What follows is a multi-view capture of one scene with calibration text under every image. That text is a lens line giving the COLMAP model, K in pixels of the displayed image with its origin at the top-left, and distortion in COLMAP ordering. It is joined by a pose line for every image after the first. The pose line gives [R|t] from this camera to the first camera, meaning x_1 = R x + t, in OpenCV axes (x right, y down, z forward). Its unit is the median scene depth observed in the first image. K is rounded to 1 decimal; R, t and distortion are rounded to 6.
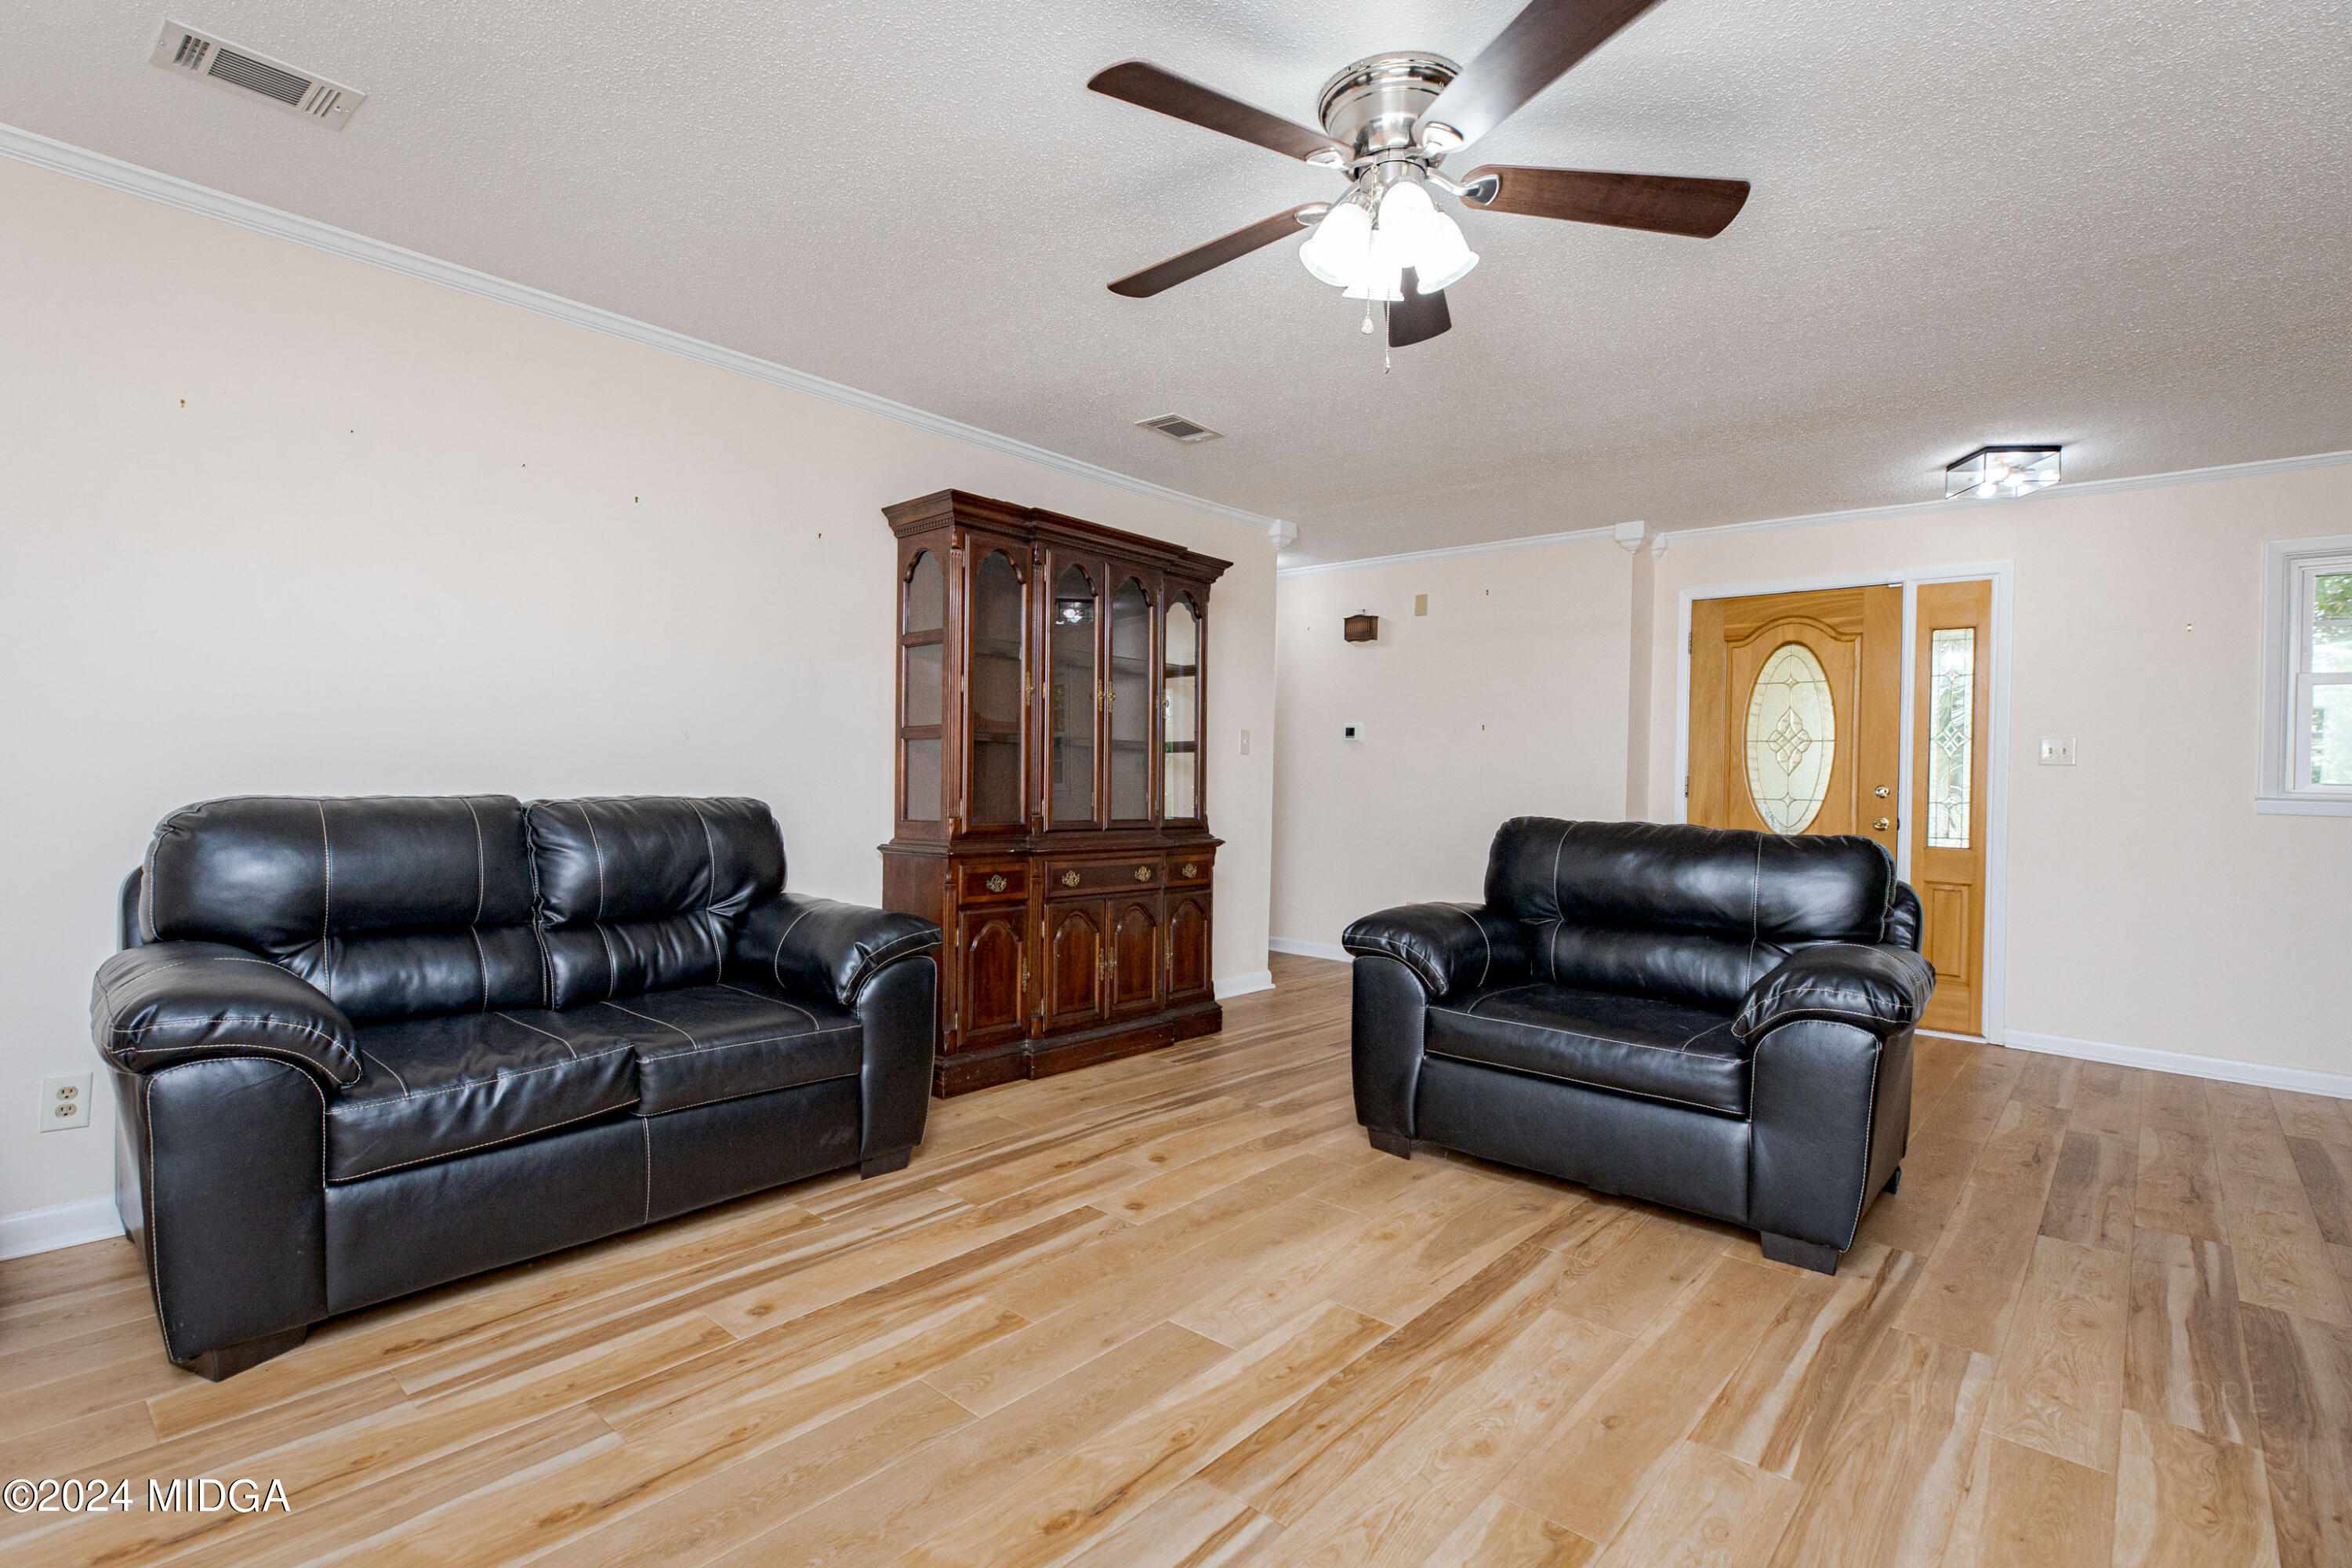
lens RADIAL K [[1114.3, 0, 1166.0], [0, 1114.3, 779.7], [0, 0, 1]] dist [-0.000140, -0.000124]
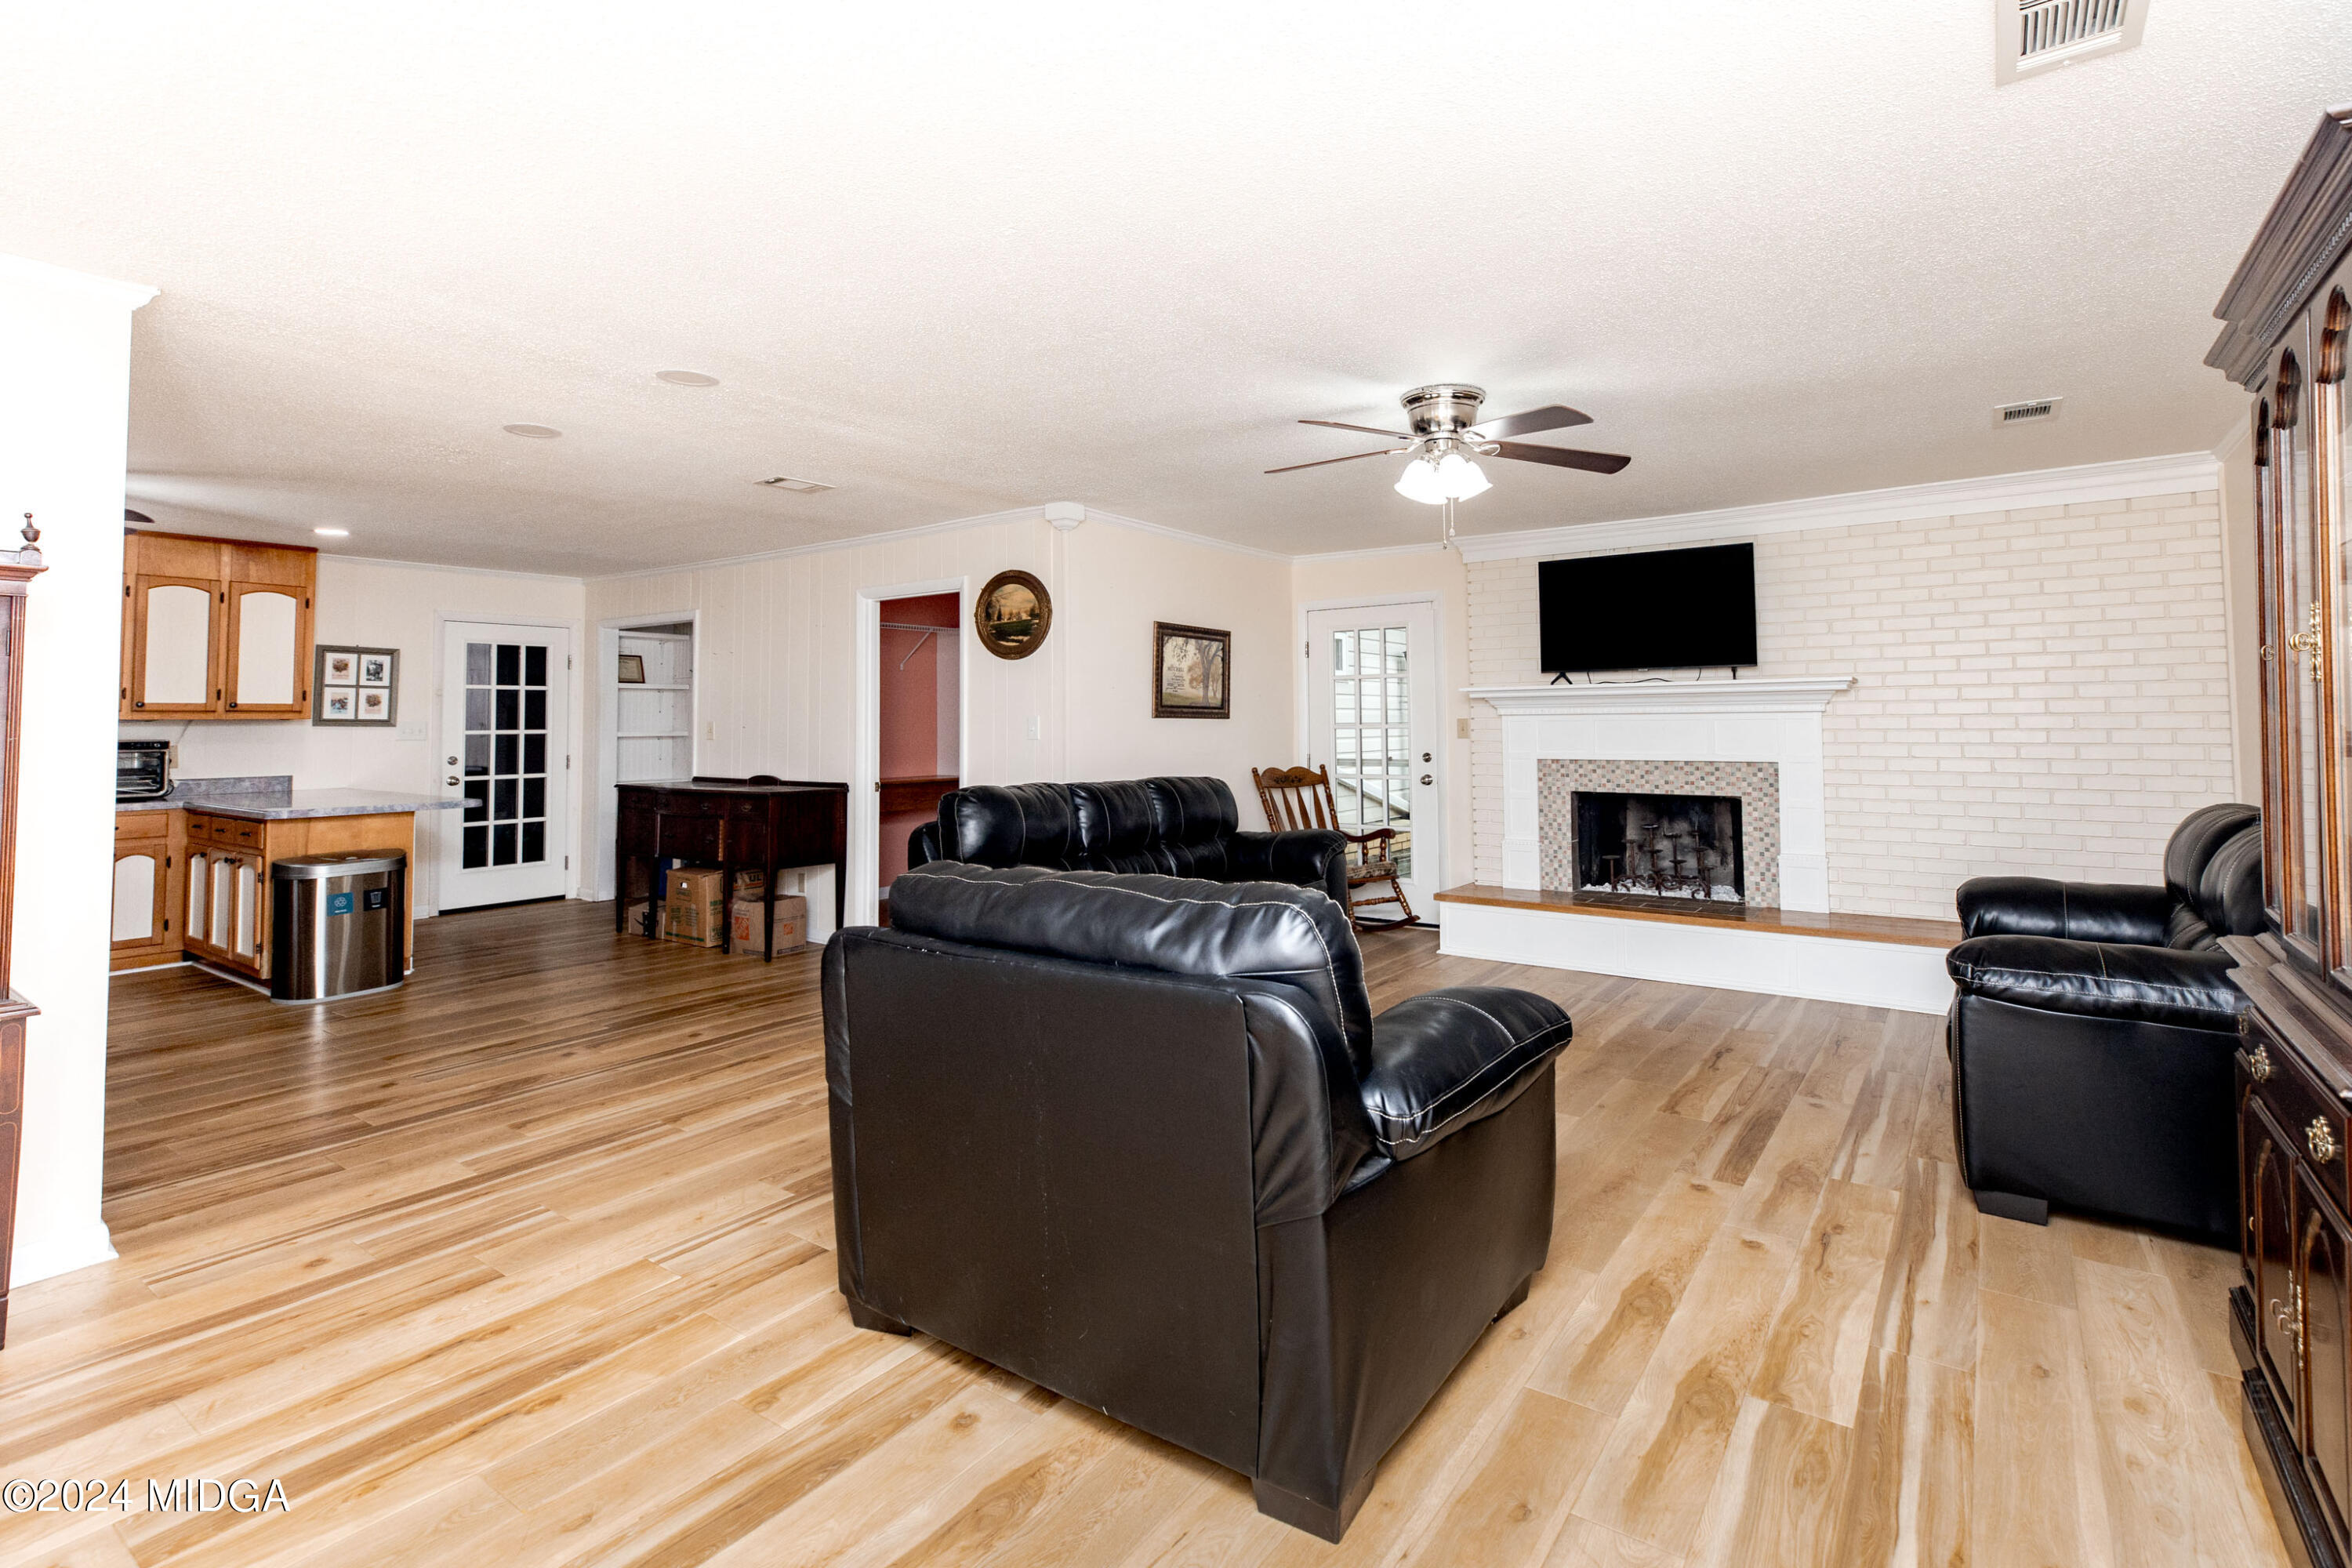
lens RADIAL K [[1090.9, 0, 1195.3], [0, 1090.9, 677.0], [0, 0, 1]] dist [0.002489, 0.000019]
pose [[-0.996224, -0.018083, -0.084921, 0.675394], [-0.014789, 0.999119, -0.039267, -0.079099], [0.085556, -0.037863, -0.995614, 2.449324]]
